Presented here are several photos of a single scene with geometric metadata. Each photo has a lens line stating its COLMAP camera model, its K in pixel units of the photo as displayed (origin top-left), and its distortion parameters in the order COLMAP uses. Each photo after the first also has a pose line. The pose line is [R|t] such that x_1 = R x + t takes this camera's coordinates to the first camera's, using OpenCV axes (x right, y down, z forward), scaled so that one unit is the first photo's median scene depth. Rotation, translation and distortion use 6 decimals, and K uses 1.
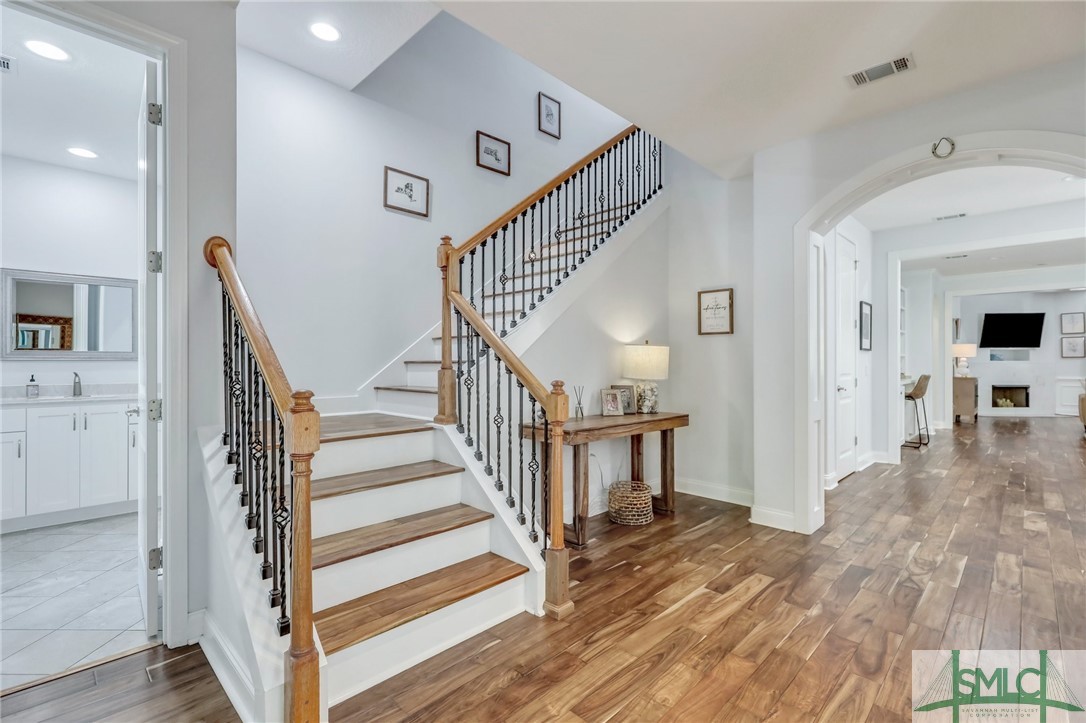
lens RADIAL K [[500.8, 0, 550.2], [0, 500.8, 361.8], [0, 0, 1]] dist [0.002482, 0.000408]
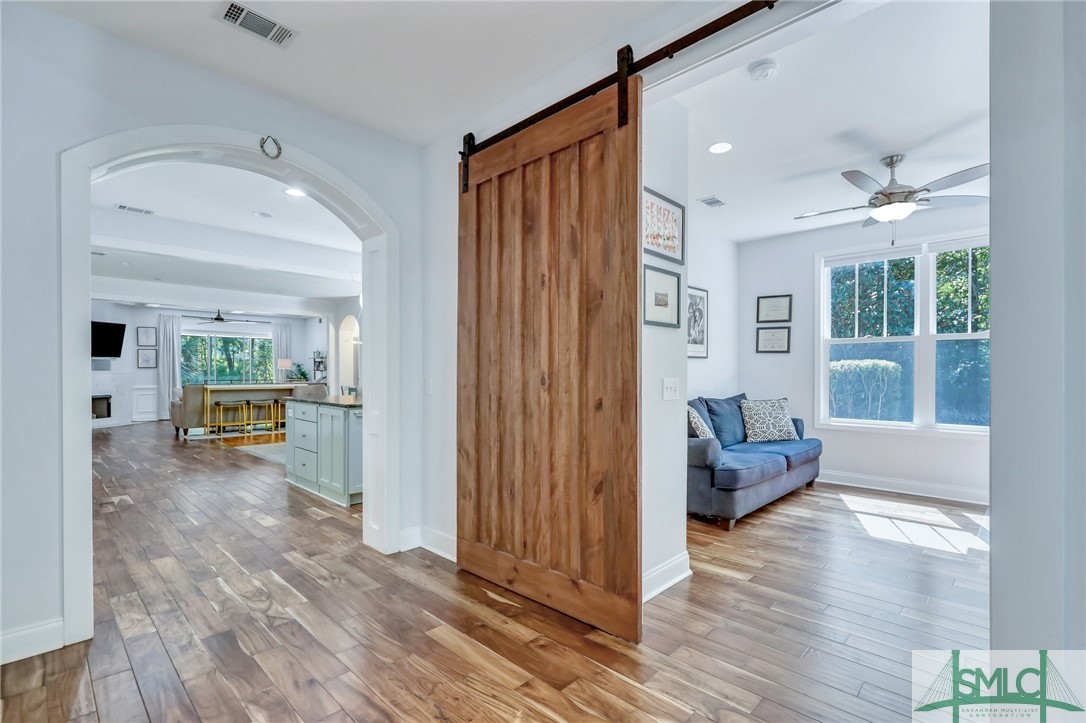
lens RADIAL K [[500.8, 0, 546.2], [0, 500.8, 371.6], [0, 0, 1]] dist [0.002482, 0.000408]
pose [[0.001374, -0.000667, 0.999999, -0.149611], [-0.000083, 1.000000, 0.000668, -0.002726], [-0.999999, -0.000084, 0.001374, 0.442340]]
